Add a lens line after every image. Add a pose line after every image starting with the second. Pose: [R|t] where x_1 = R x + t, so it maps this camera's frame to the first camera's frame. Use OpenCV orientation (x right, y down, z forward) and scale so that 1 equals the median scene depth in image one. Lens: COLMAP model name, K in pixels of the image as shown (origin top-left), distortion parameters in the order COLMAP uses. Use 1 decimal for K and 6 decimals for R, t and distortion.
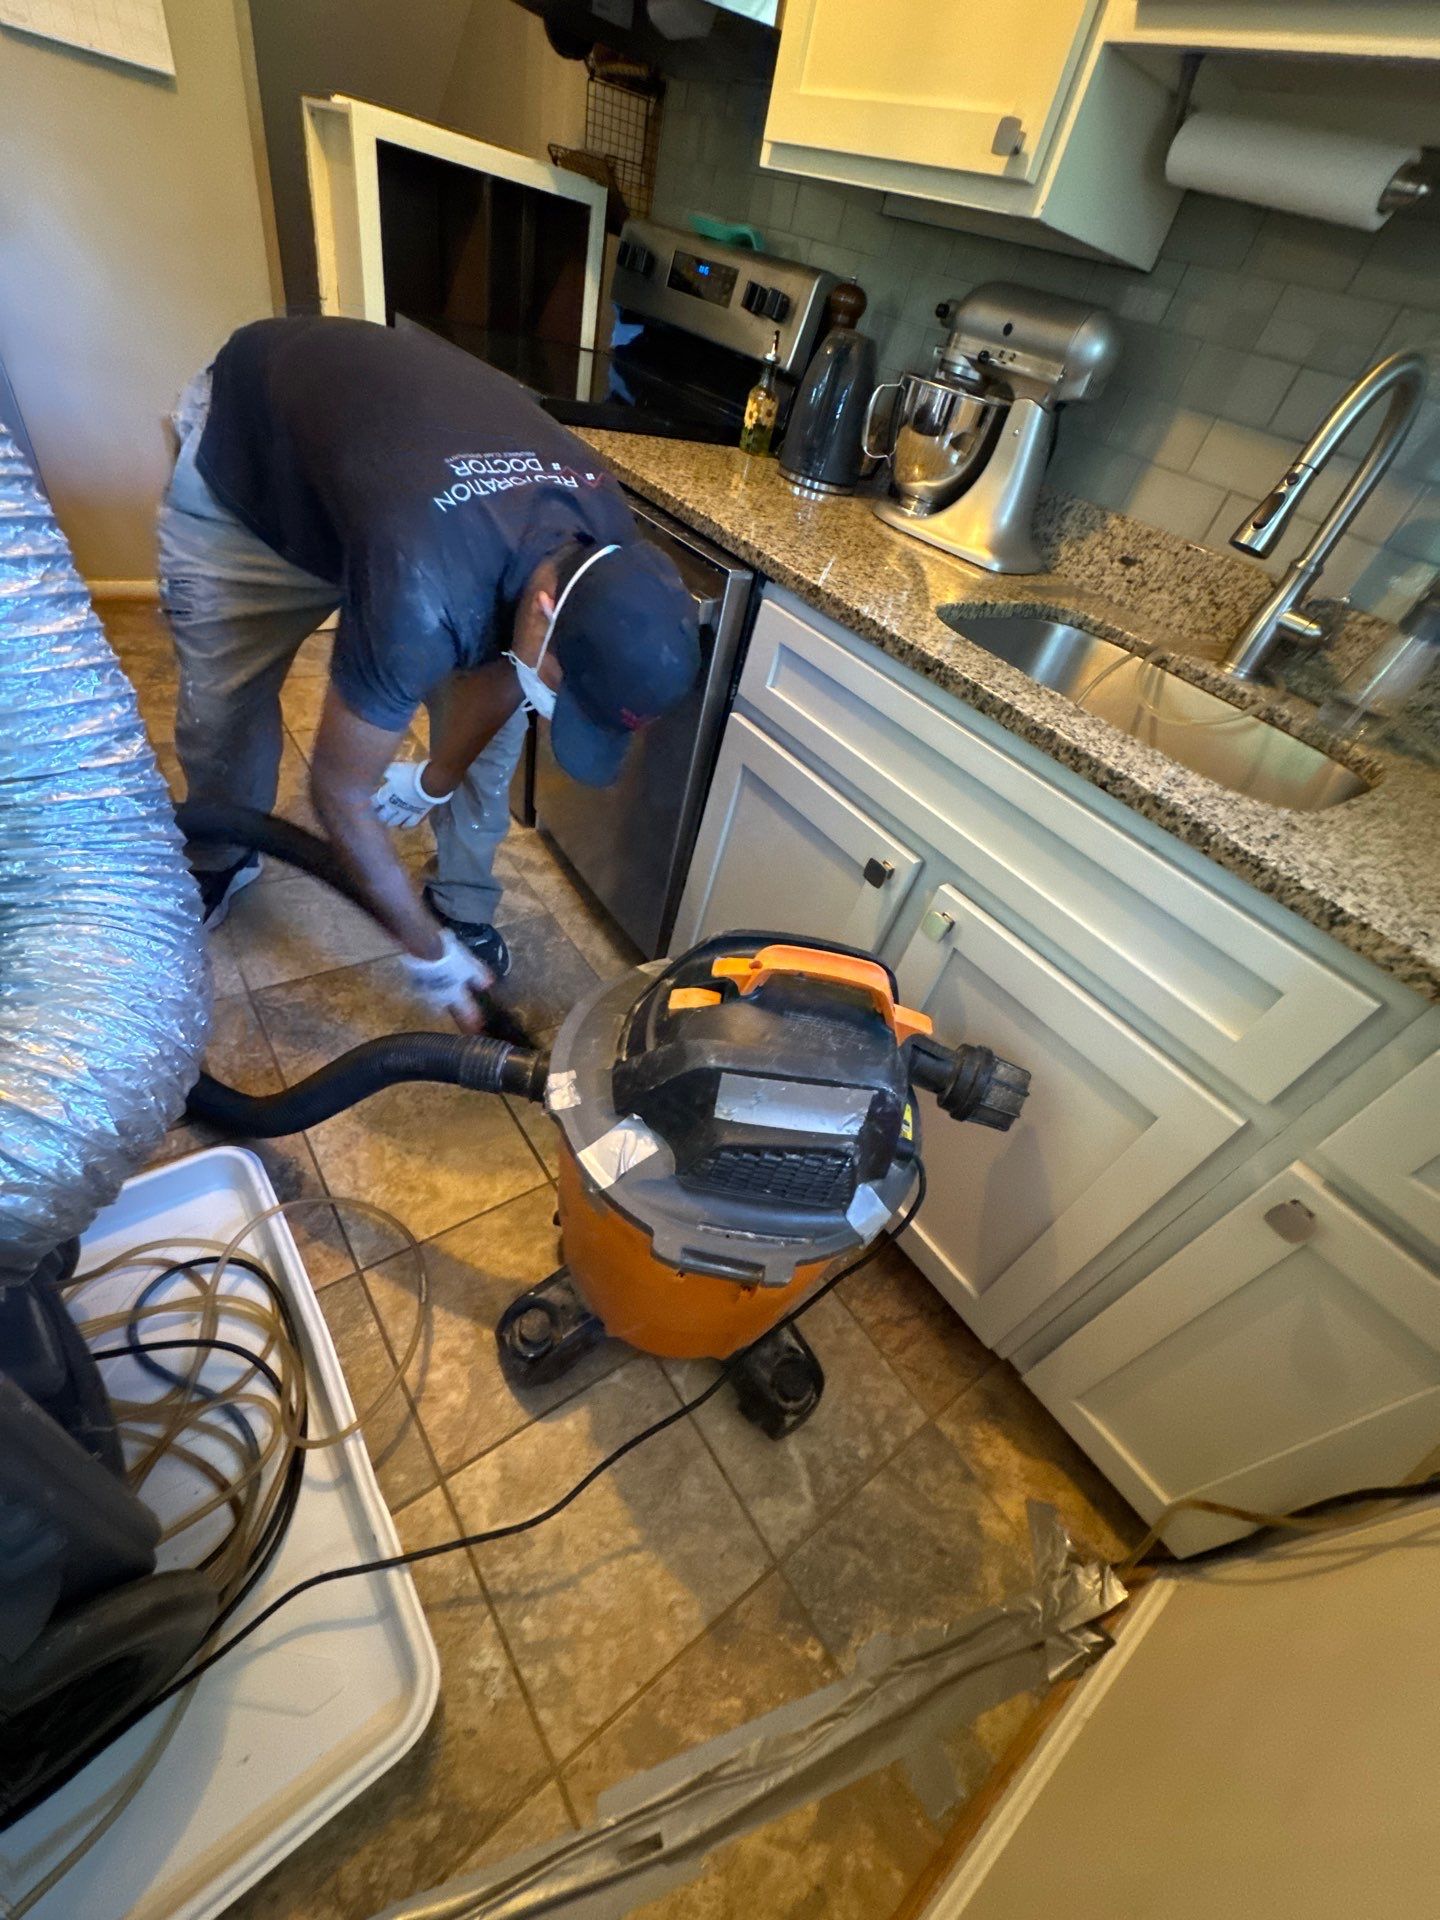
lens RADIAL K [[769.9, 0, 720.1], [0, 769.9, 955.4], [0, 0, 1]] dist [0.002082, 0.000087]
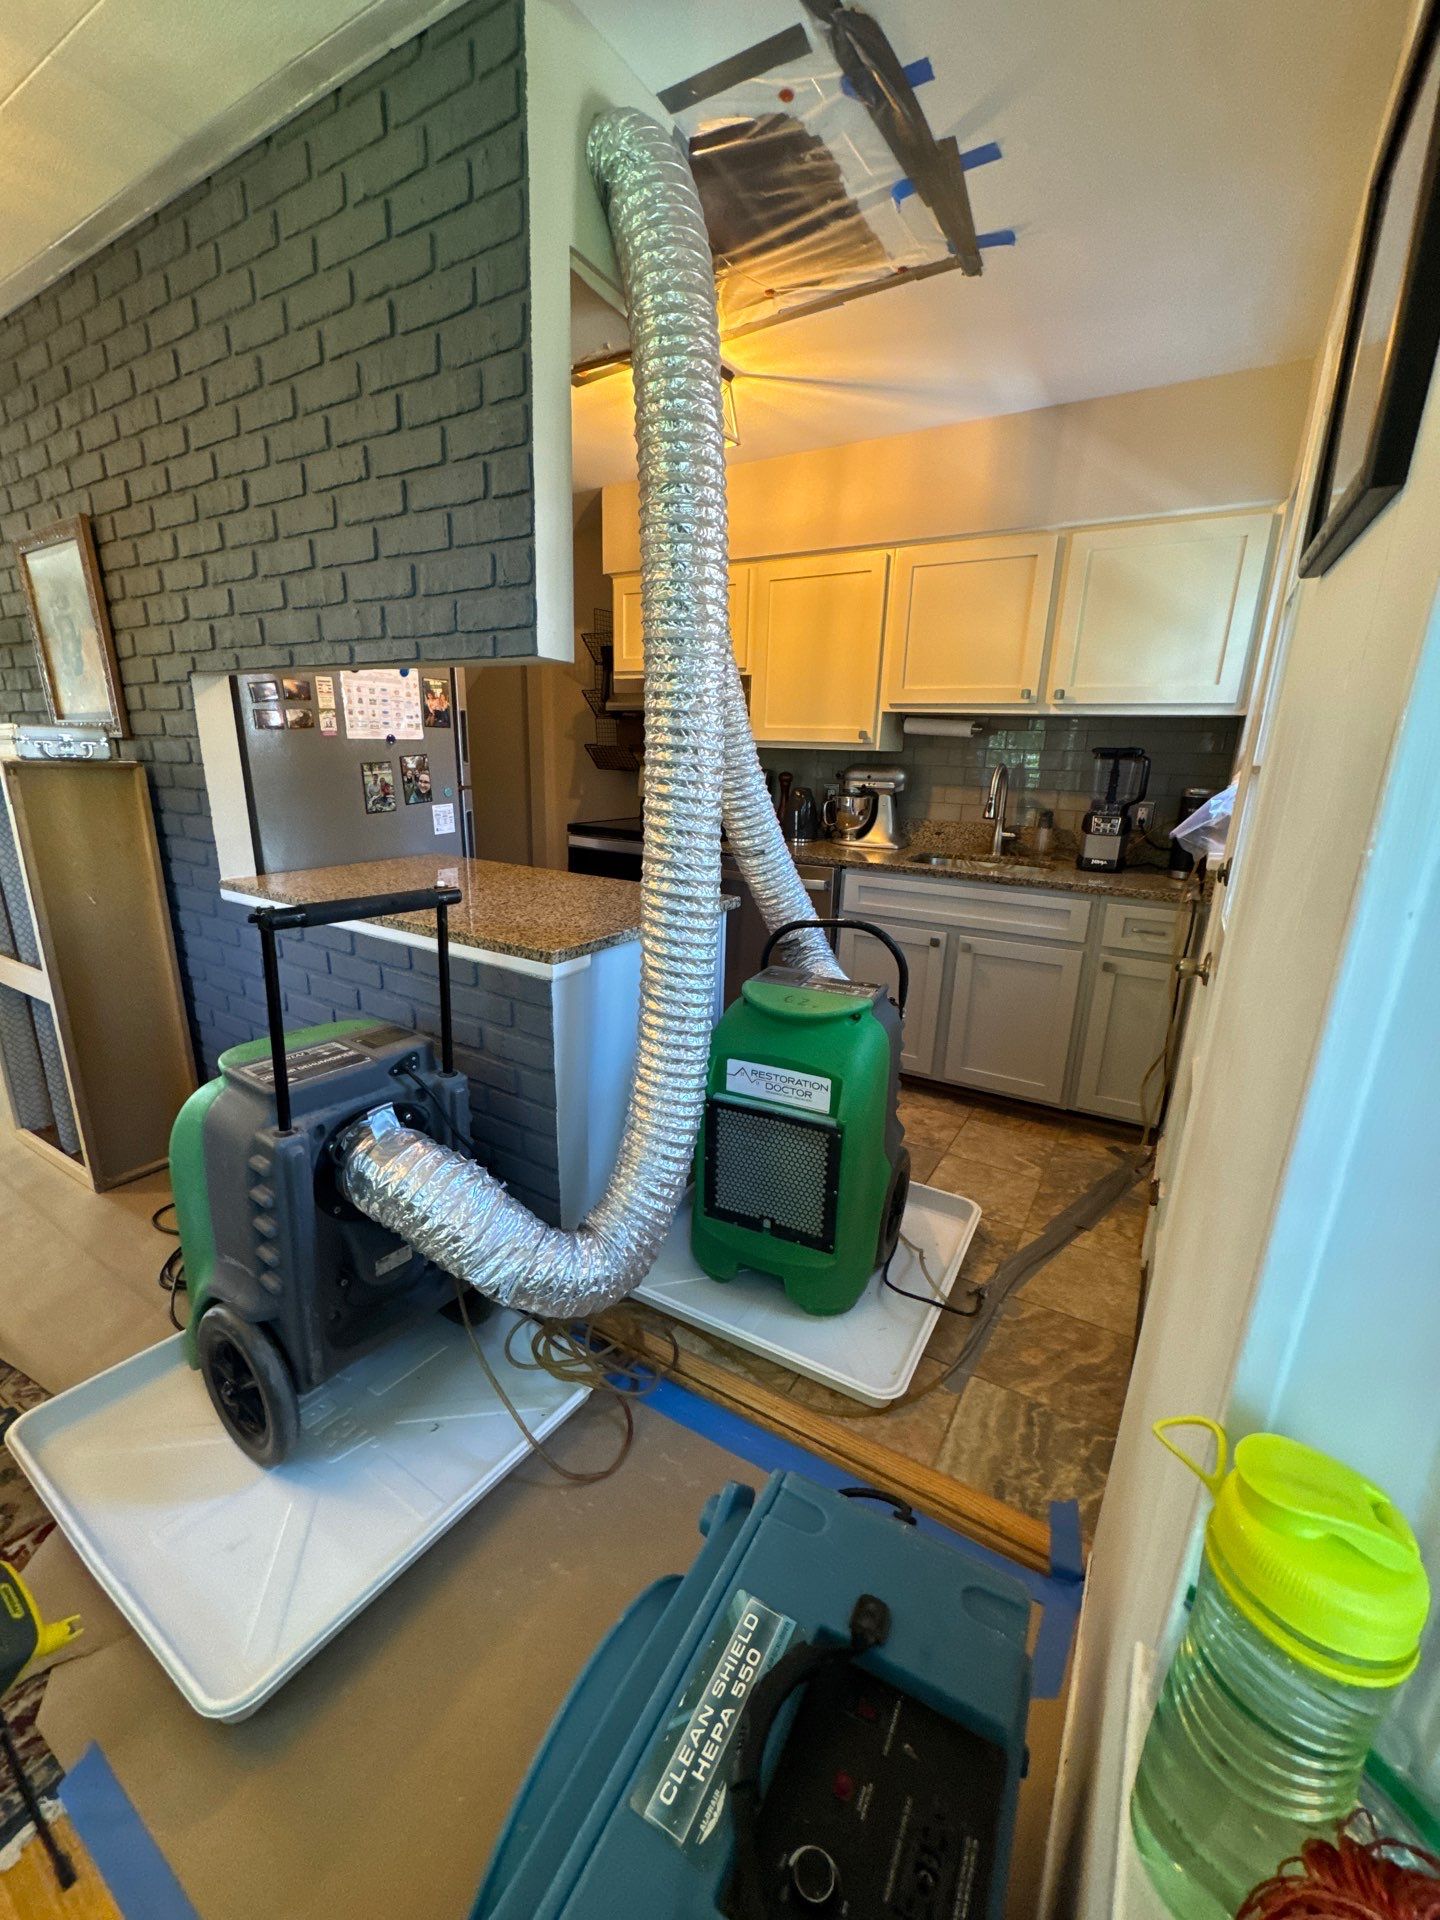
lens RADIAL K [[769.9, 0, 717.3], [0, 769.9, 958.8], [0, 0, 1]] dist [0.002082, 0.000087]
pose [[0.907070, -0.287285, 0.307719, -1.211152], [0.386918, 0.856954, -0.340477, 0.513687], [-0.165887, 0.427899, 0.888473, -1.148768]]
